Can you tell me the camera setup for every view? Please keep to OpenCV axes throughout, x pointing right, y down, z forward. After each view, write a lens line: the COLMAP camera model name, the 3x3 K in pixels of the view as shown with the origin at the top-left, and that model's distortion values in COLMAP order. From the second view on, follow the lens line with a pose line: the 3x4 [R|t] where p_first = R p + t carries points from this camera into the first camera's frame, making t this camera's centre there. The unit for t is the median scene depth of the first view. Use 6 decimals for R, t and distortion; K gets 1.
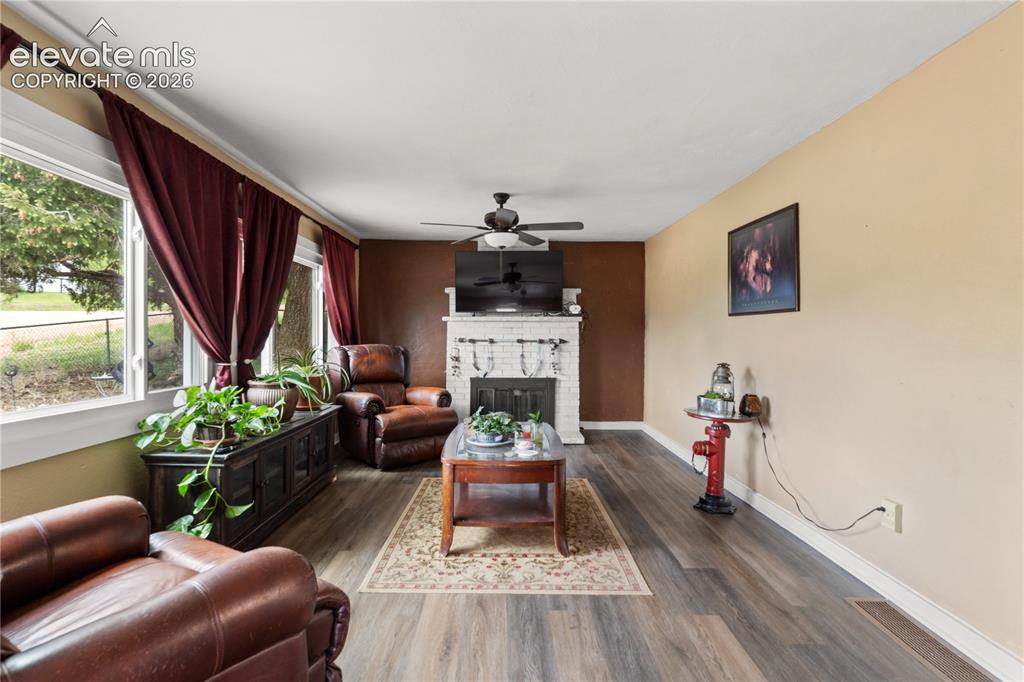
lens RADIAL K [[498.6, 0, 507.1], [0, 498.6, 341.5], [0, 0, 1]] dist [-0.003903, -0.000150]
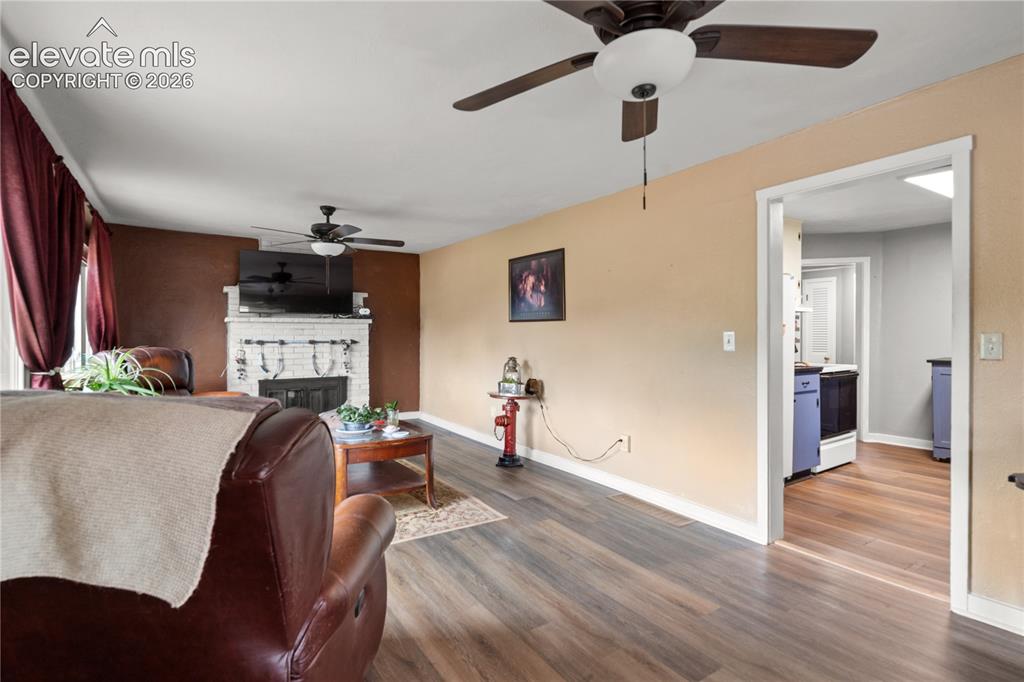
lens RADIAL K [[499.2, 0, 512.0], [0, 499.2, 341.0], [0, 0, 1]] dist [-0.011624, 0.000267]
pose [[0.838059, -0.010020, 0.545488, -0.309418], [0.008920, 0.999949, 0.004662, -0.007053], [-0.545507, 0.000959, 0.838106, -0.140747]]
